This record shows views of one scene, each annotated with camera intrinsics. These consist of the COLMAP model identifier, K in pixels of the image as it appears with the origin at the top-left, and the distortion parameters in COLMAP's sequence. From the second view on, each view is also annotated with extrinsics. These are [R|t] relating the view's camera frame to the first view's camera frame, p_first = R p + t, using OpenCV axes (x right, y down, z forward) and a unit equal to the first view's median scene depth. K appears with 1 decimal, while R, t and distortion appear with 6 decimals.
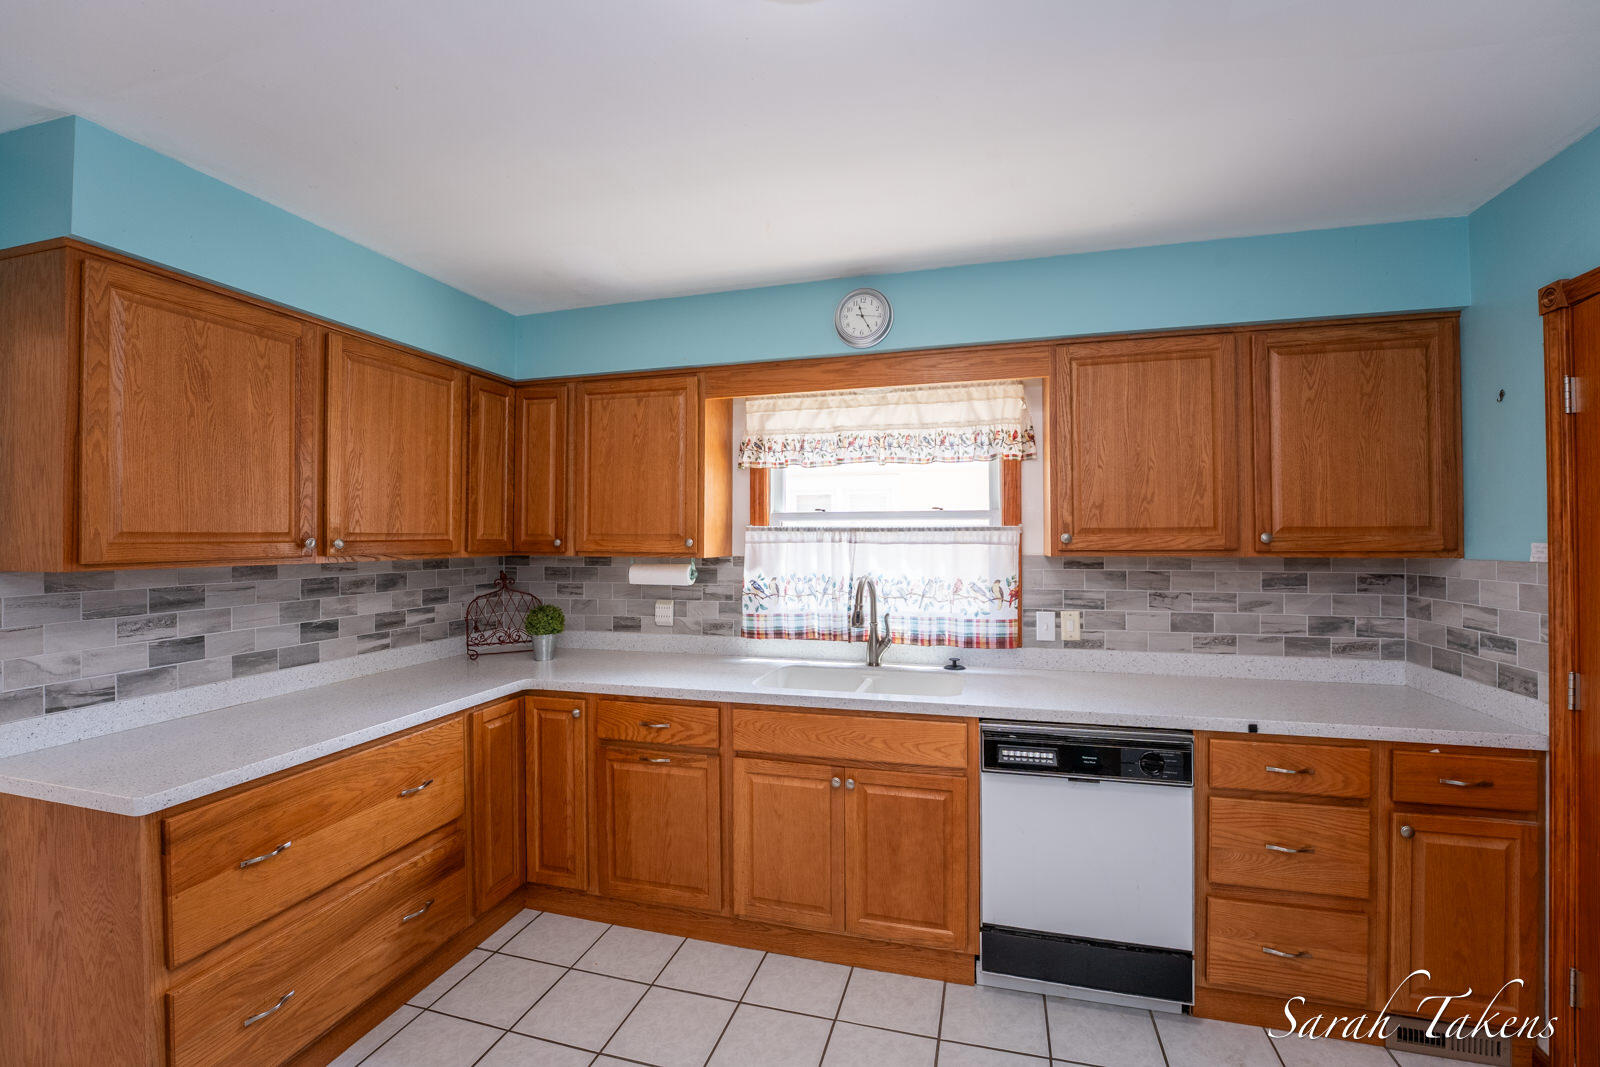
lens RADIAL K [[659.8, 0, 797.8], [0, 659.8, 534.0], [0, 0, 1]] dist [-0.028462, 0.002368]
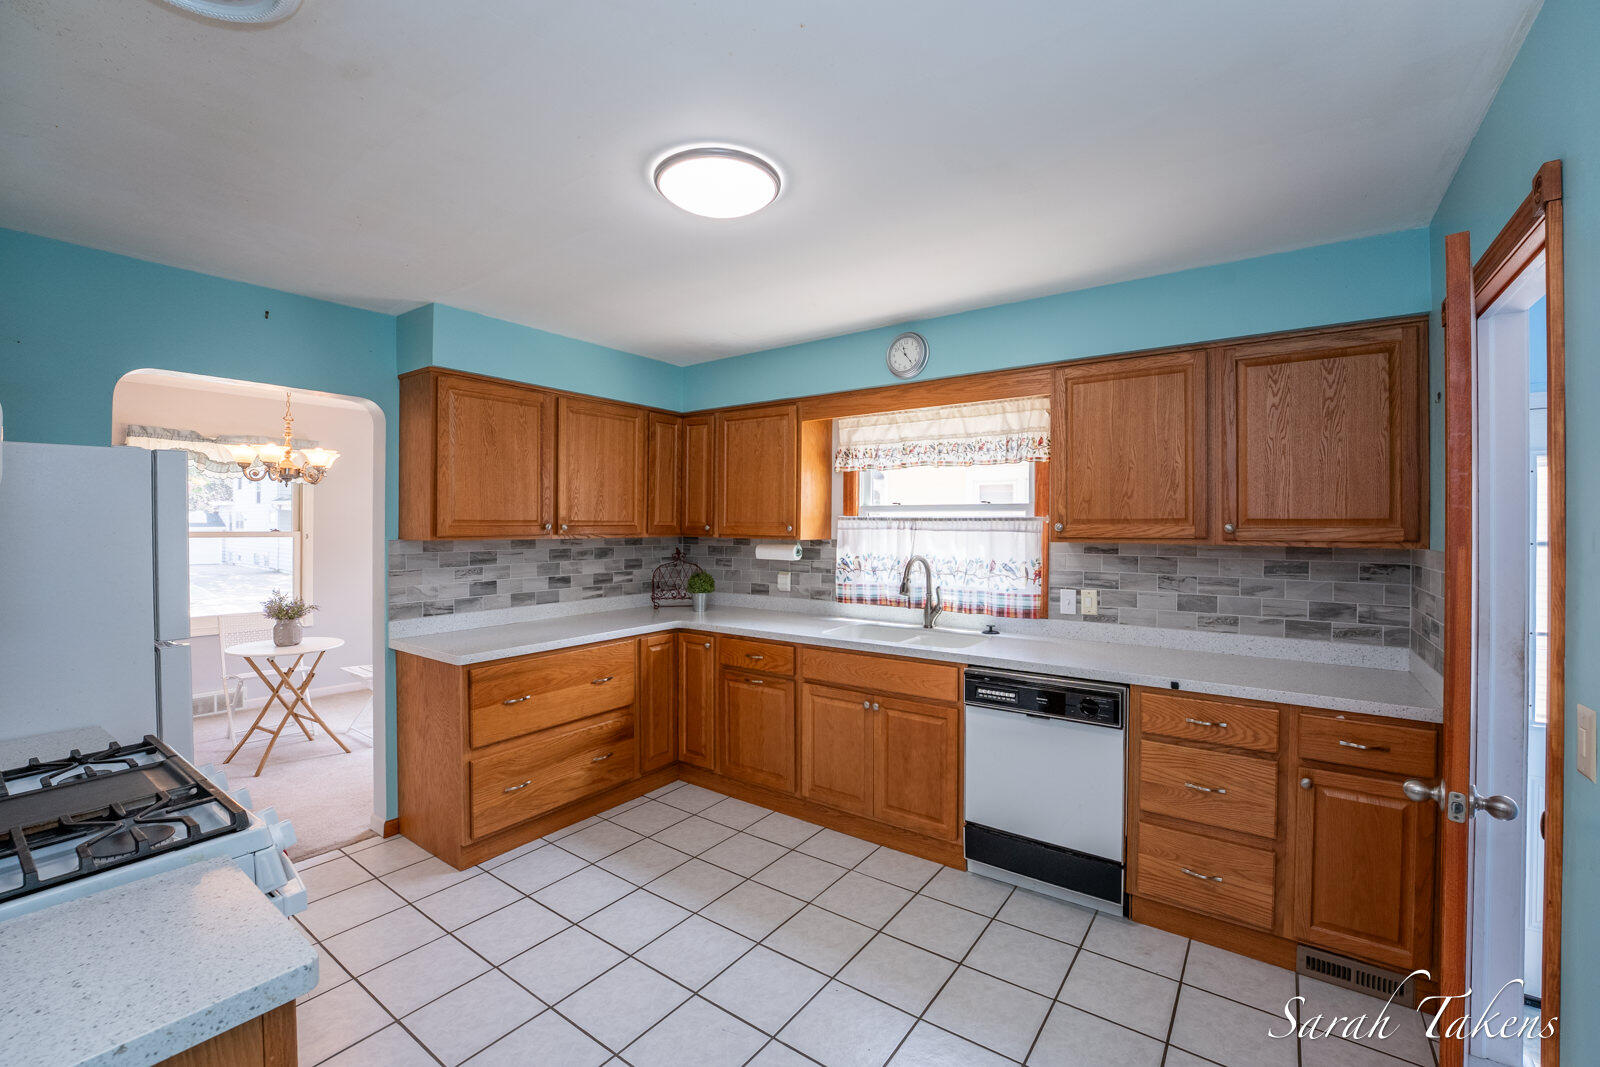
lens RADIAL K [[659.8, 0, 808.3], [0, 659.8, 527.8], [0, 0, 1]] dist [-0.028462, 0.002368]
pose [[0.941199, 0.008304, -0.337750, 0.399831], [-0.005102, 0.999933, 0.010366, -0.003075], [0.337814, -0.008033, 0.941179, -0.320173]]
